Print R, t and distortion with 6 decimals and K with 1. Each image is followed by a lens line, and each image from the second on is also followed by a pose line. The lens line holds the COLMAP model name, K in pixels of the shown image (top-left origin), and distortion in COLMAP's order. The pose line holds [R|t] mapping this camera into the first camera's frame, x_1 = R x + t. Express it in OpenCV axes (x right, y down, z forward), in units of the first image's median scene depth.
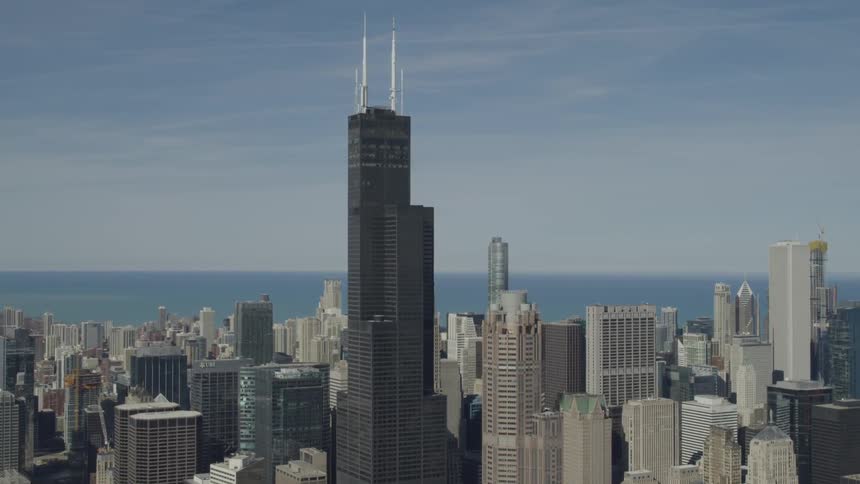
lens RADIAL K [[1054.4, 0, 430.0], [0, 1054.4, 242.0], [0, 0, 1]] dist [-0.005353, 0.018618]
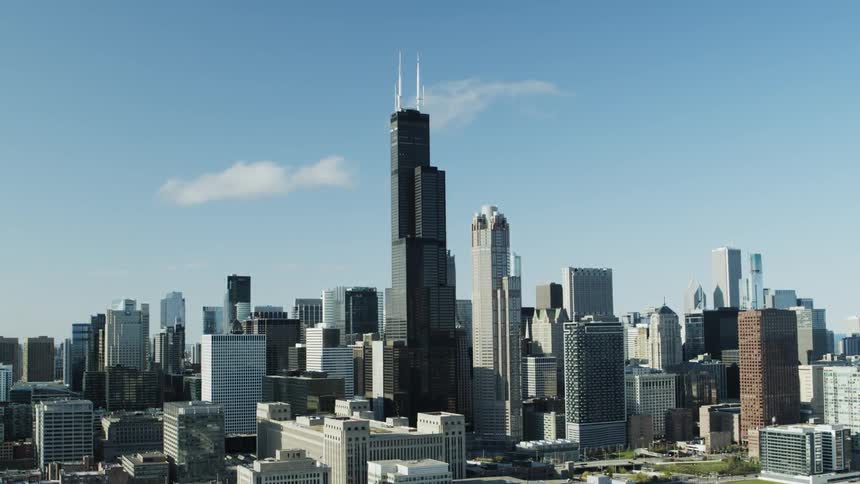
lens RADIAL K [[1054.4, 0, 430.0], [0, 1054.4, 242.0], [0, 0, 1]] dist [-0.005353, 0.018618]
pose [[0.999198, -0.014438, -0.037335, 0.038977], [0.011043, 0.995917, -0.089598, 0.214806], [0.038476, 0.089114, 0.995278, -0.559298]]
